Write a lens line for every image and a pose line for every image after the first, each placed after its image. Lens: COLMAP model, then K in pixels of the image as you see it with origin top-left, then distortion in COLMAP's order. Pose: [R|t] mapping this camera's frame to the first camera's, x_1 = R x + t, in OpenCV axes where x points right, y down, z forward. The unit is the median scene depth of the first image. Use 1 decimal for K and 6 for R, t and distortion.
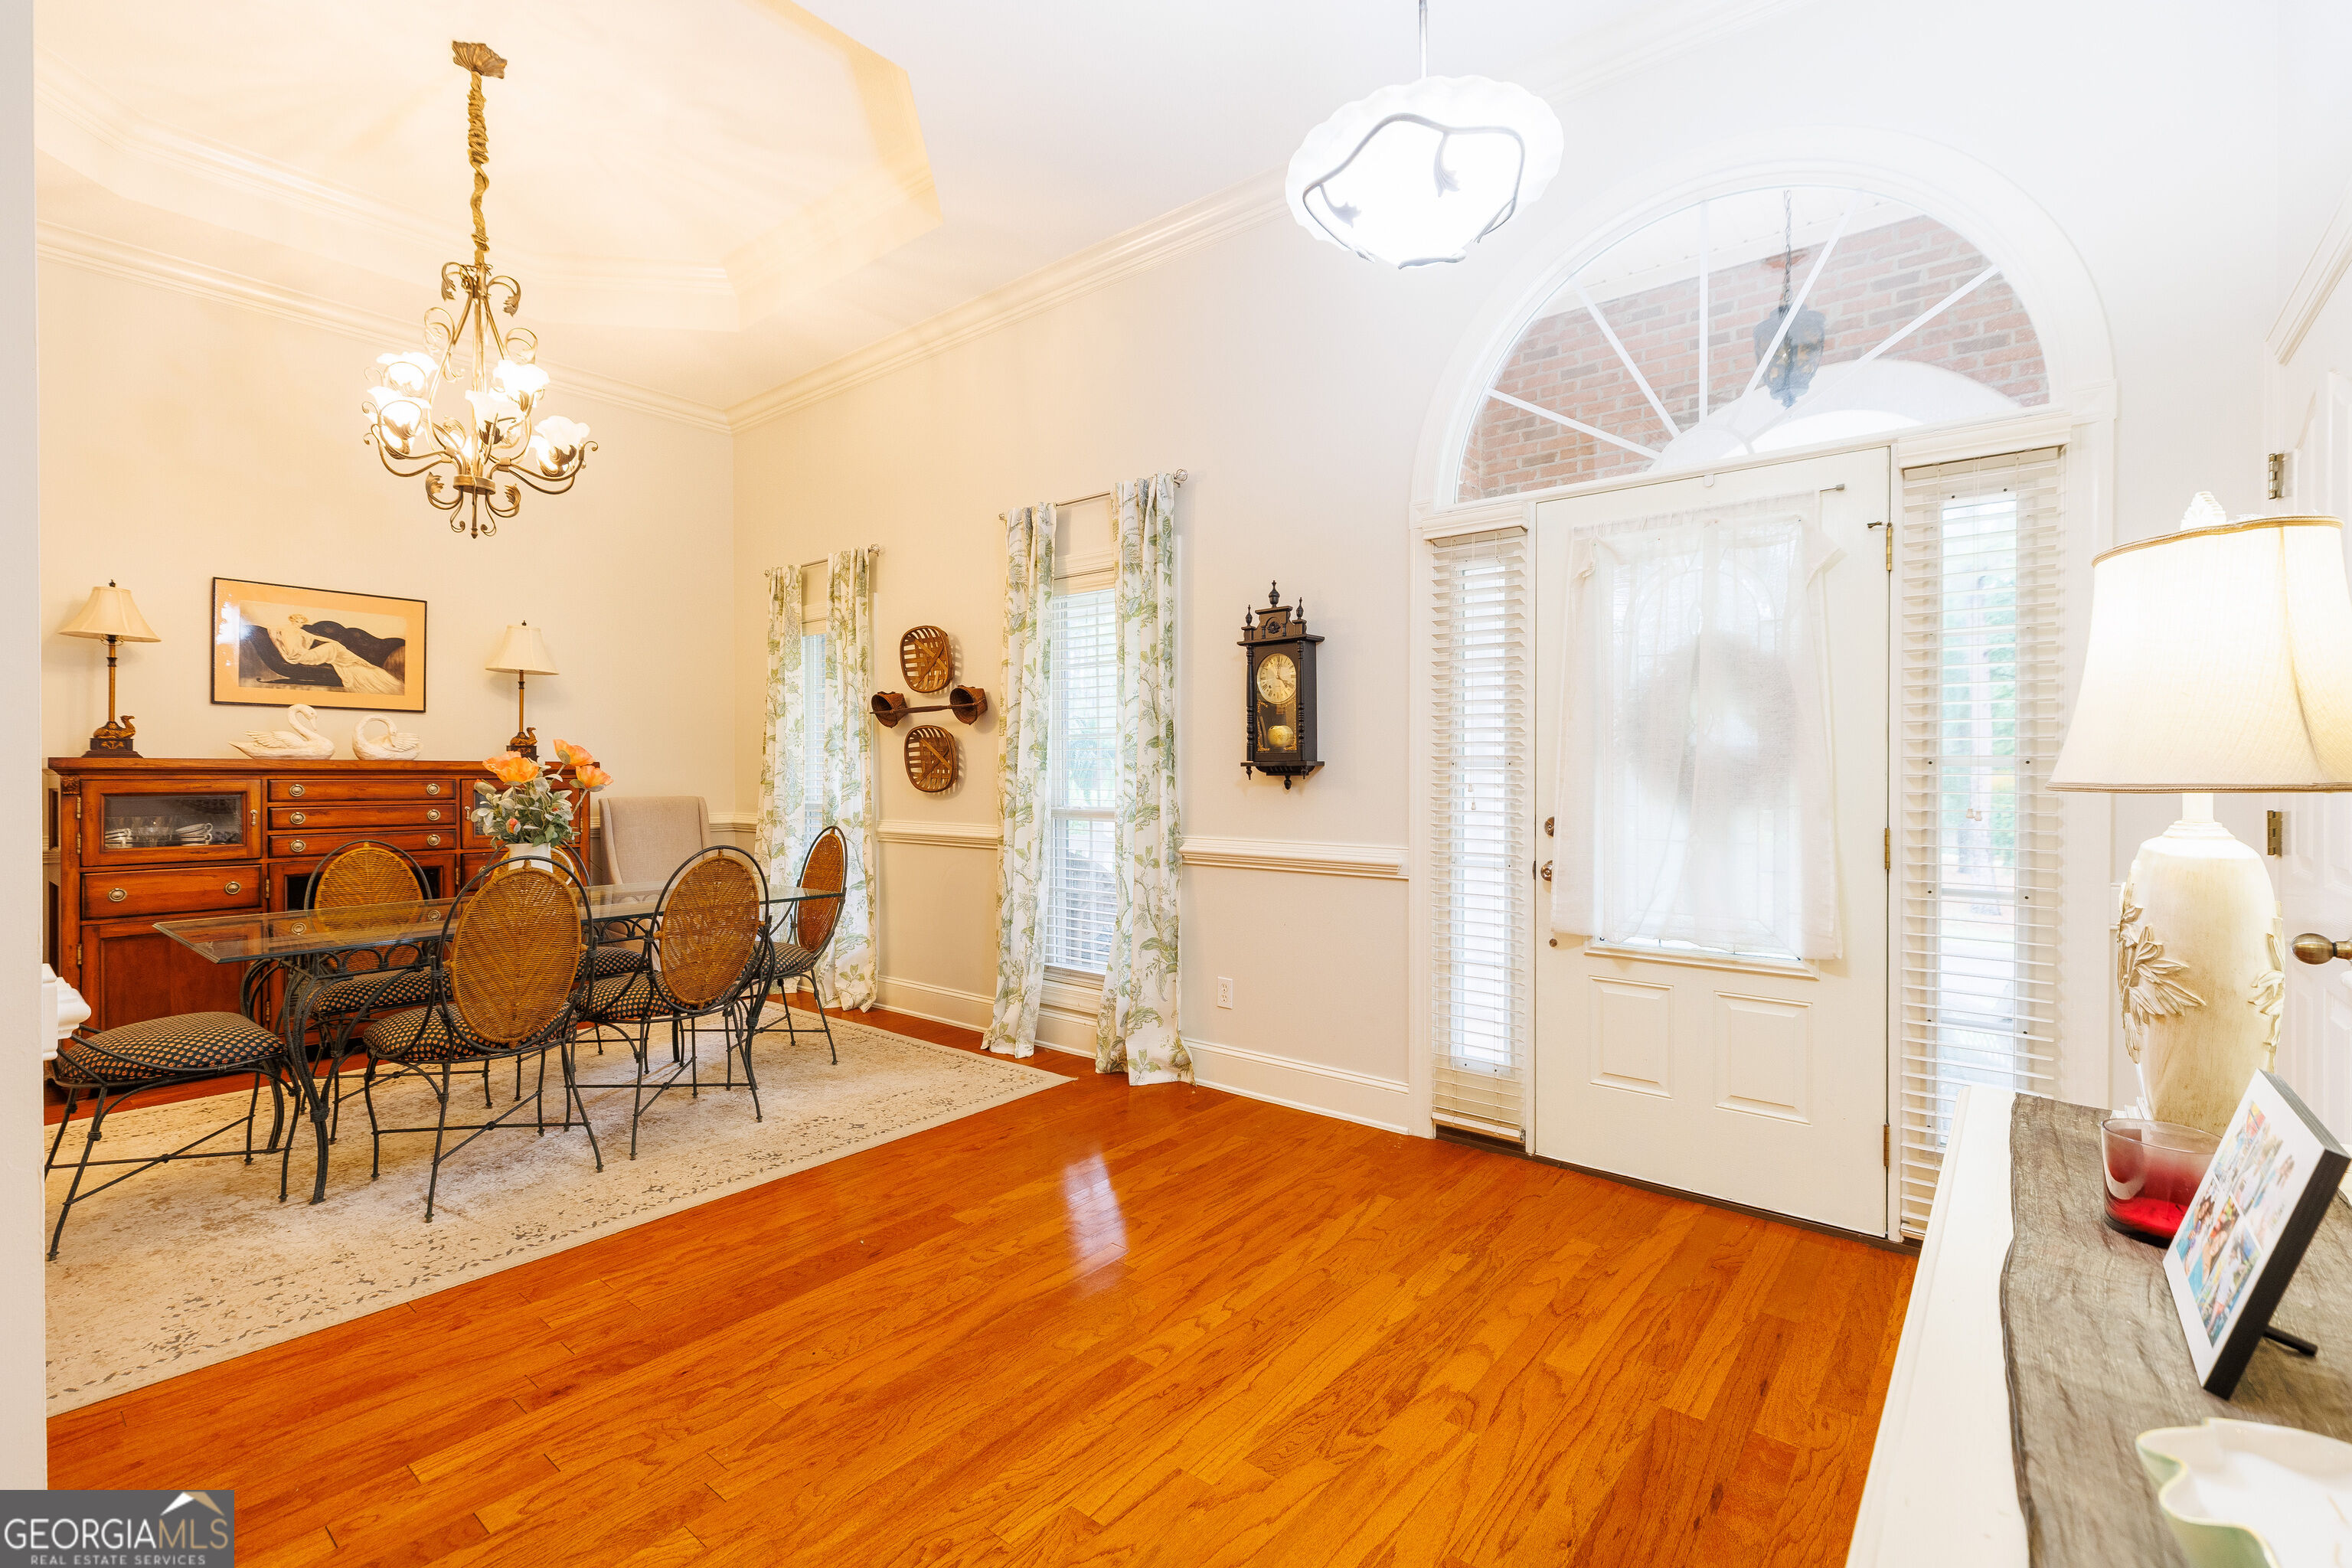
lens RADIAL K [[1039.4, 0, 1185.8], [0, 1039.4, 781.5], [0, 0, 1]] dist [0.004617, -0.001274]
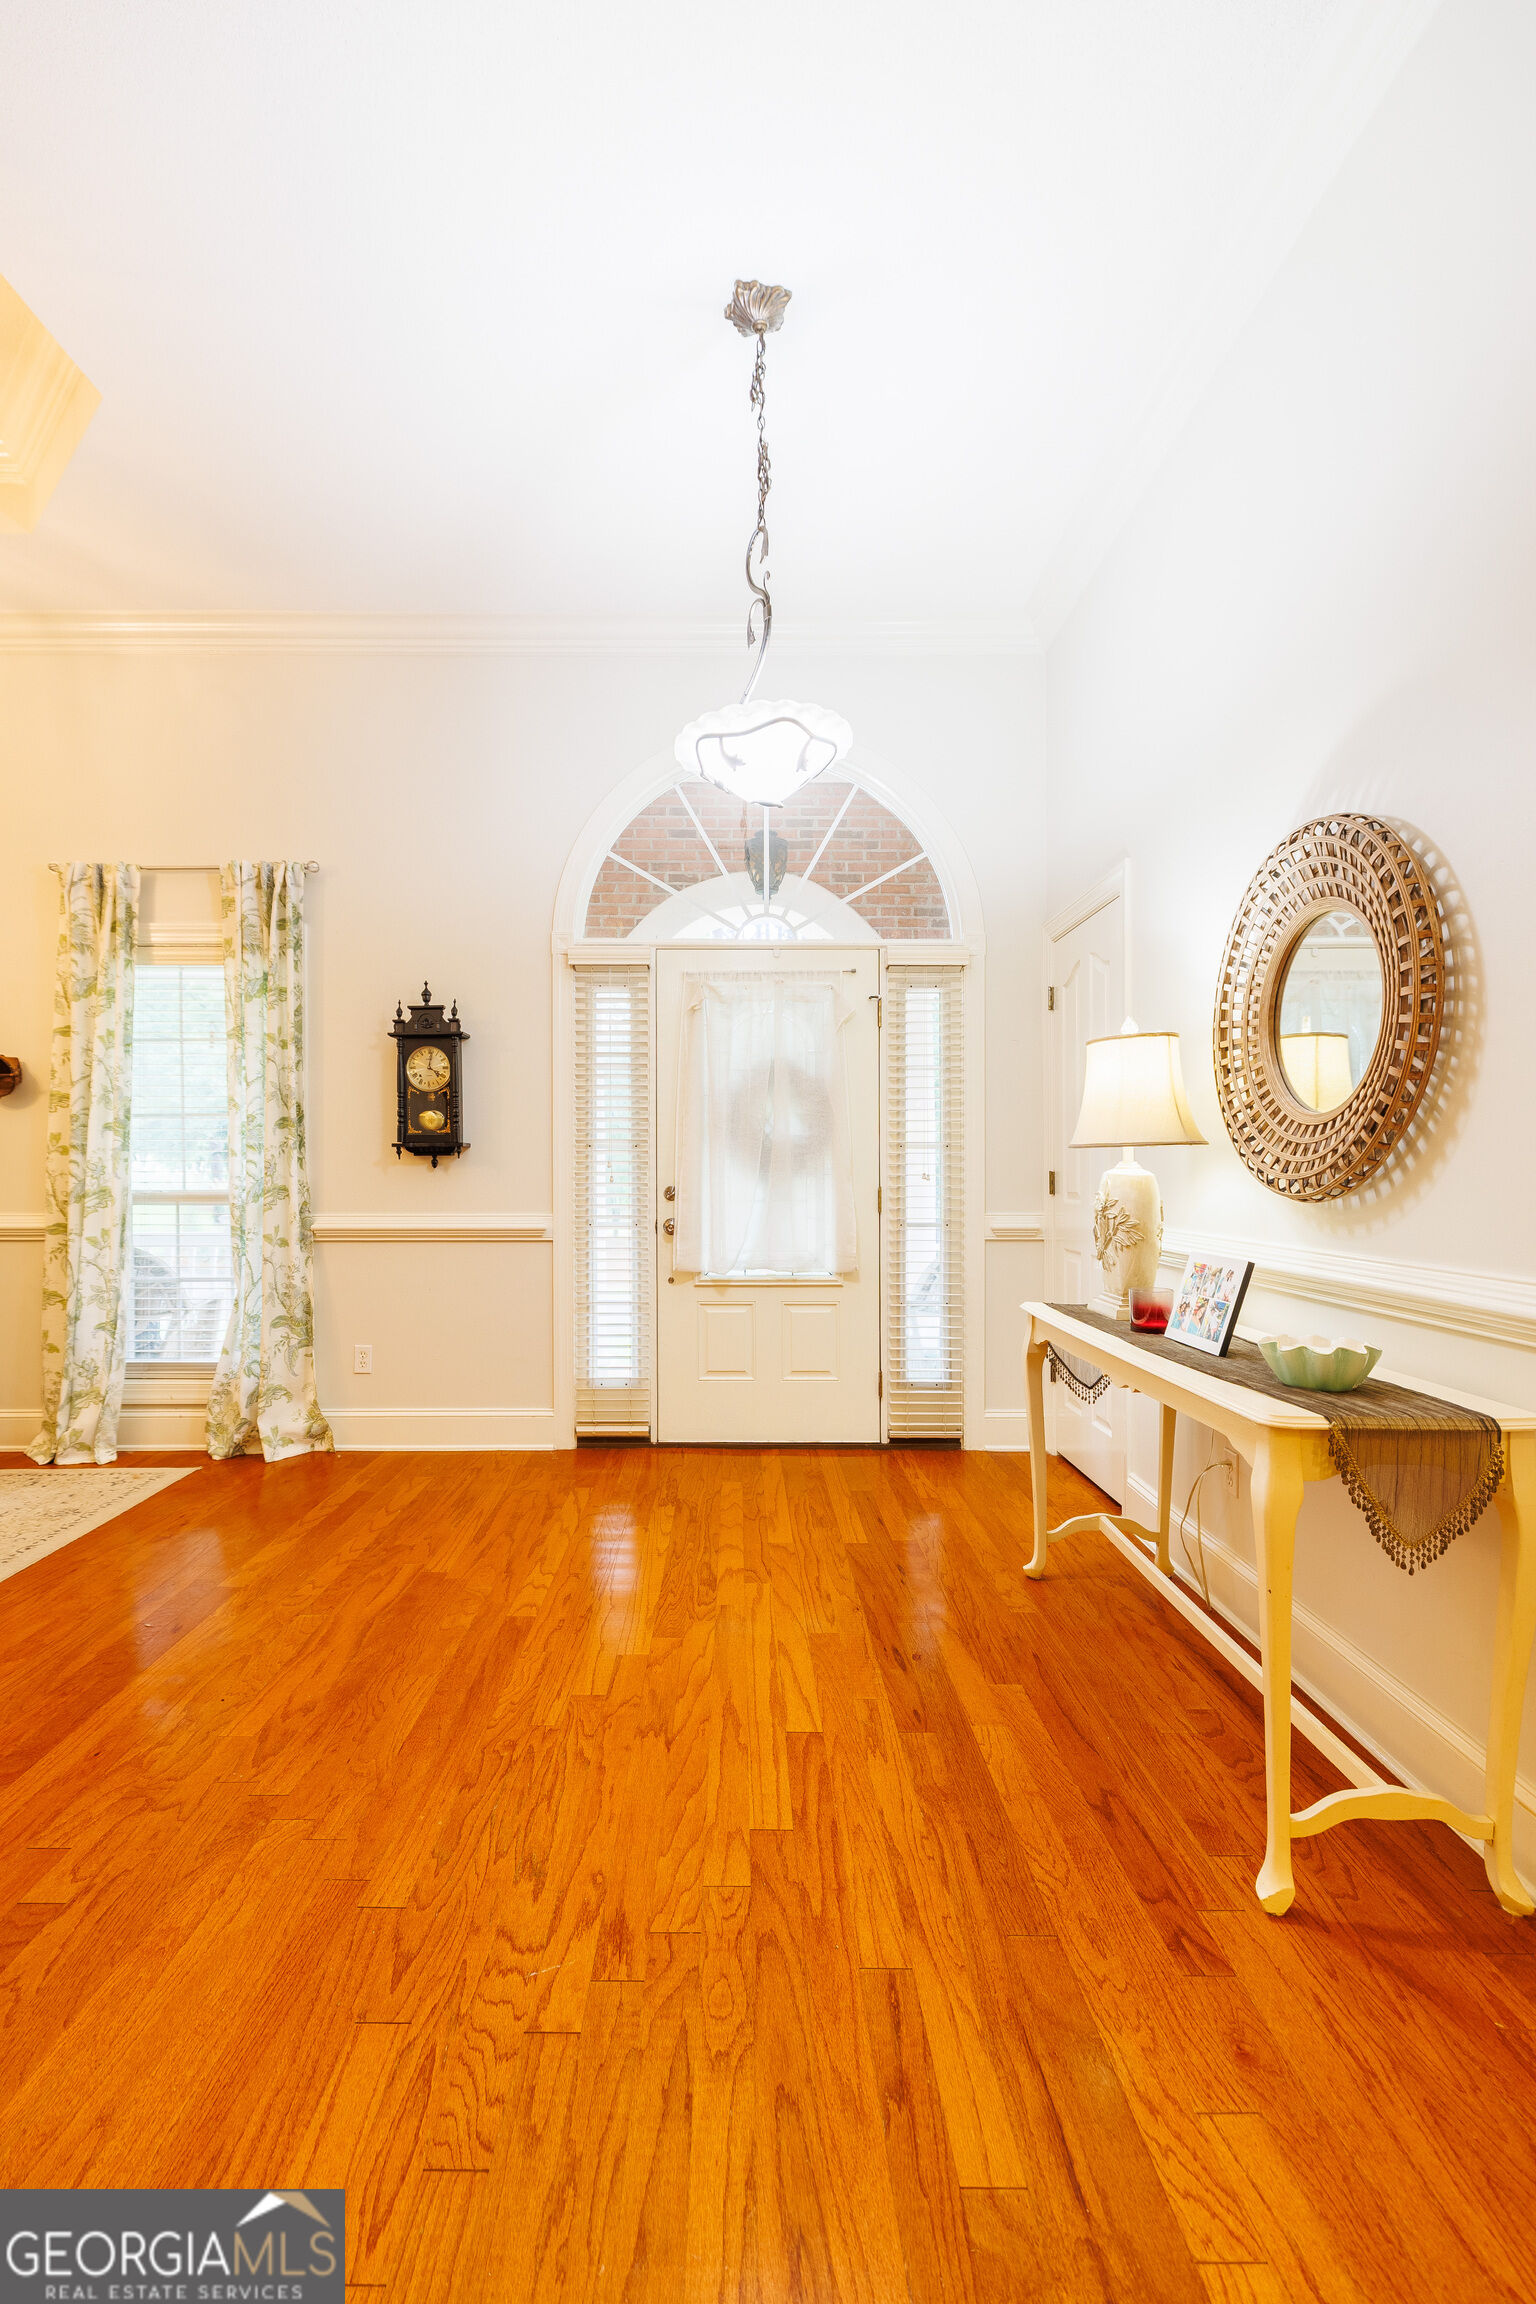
lens RADIAL K [[1018.2, 0, 730.6], [0, 1018.2, 1179.8], [0, 0, 1]] dist [0.004617, -0.001274]
pose [[0.780371, -0.004856, 0.625298, -0.313133], [0.006554, 0.999978, -0.000414, 0.021017], [-0.625282, 0.004421, 0.780386, -0.053058]]
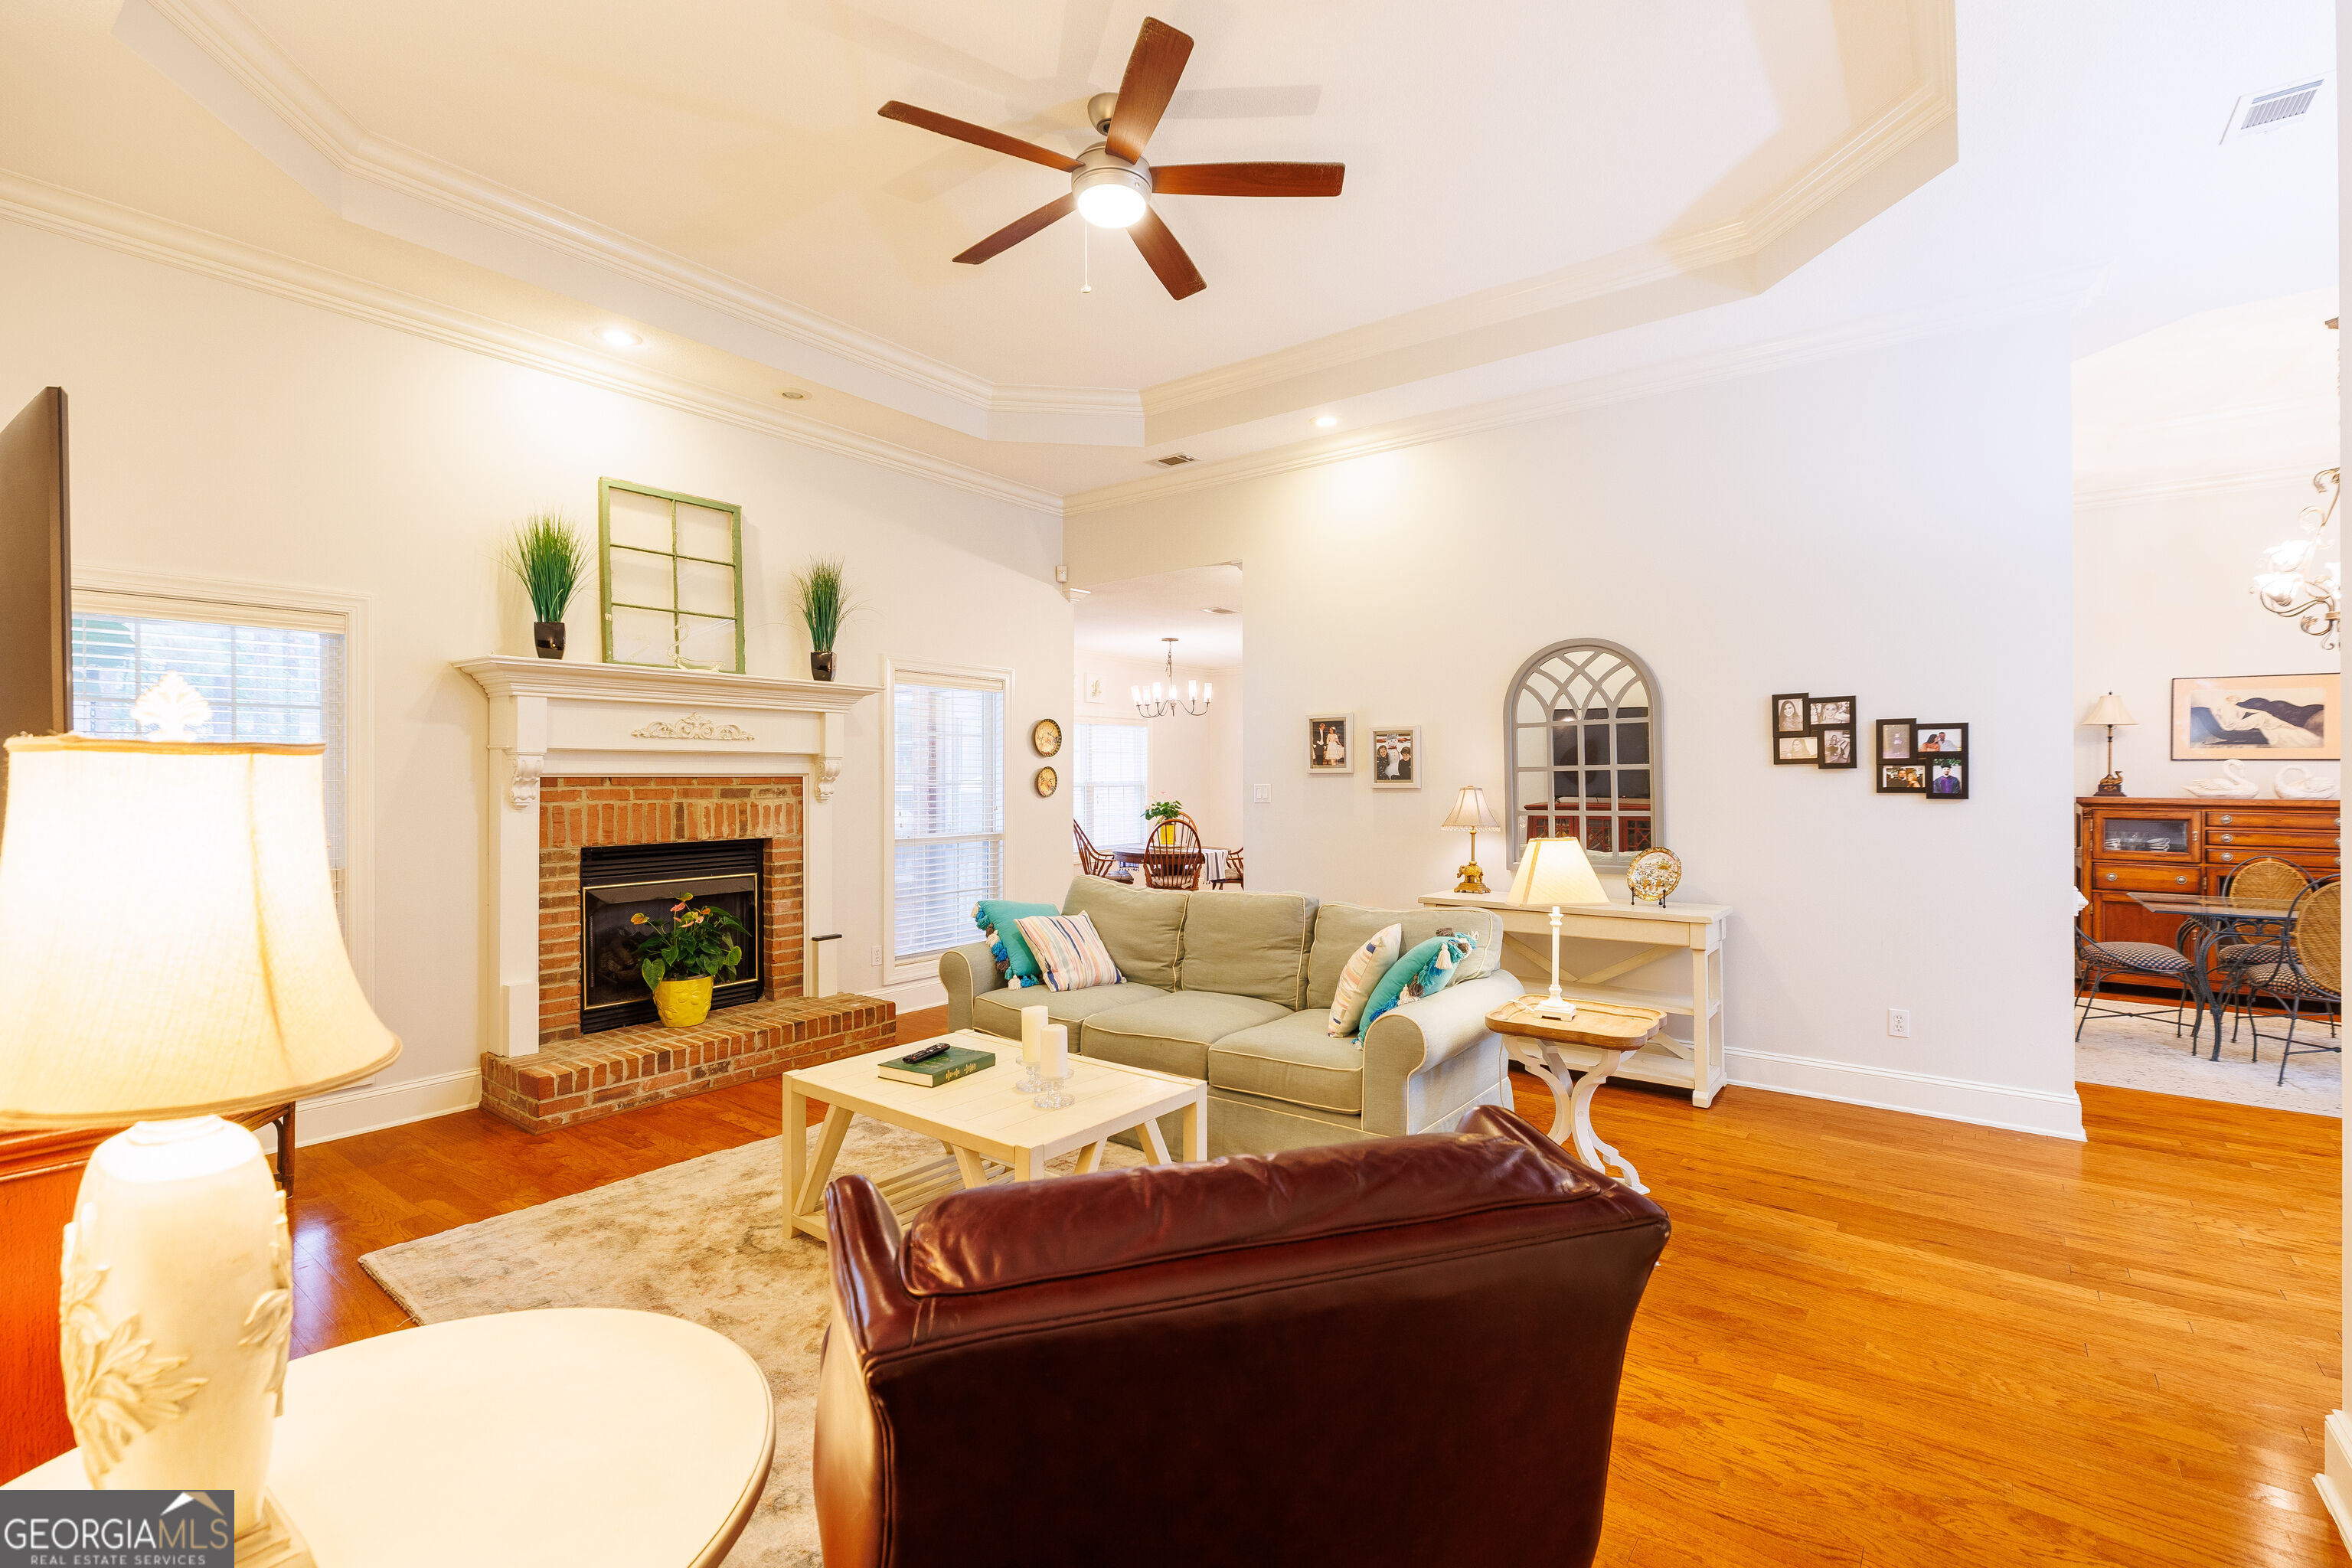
lens RADIAL K [[1039.4, 0, 1179.1], [0, 1039.4, 772.9], [0, 0, 1]] dist [0.004617, -0.001274]
pose [[0.033768, -0.005470, -0.999415, 0.603464], [-0.014038, 0.999884, -0.005947, -0.029545], [0.999331, 0.014230, 0.033687, -0.560807]]
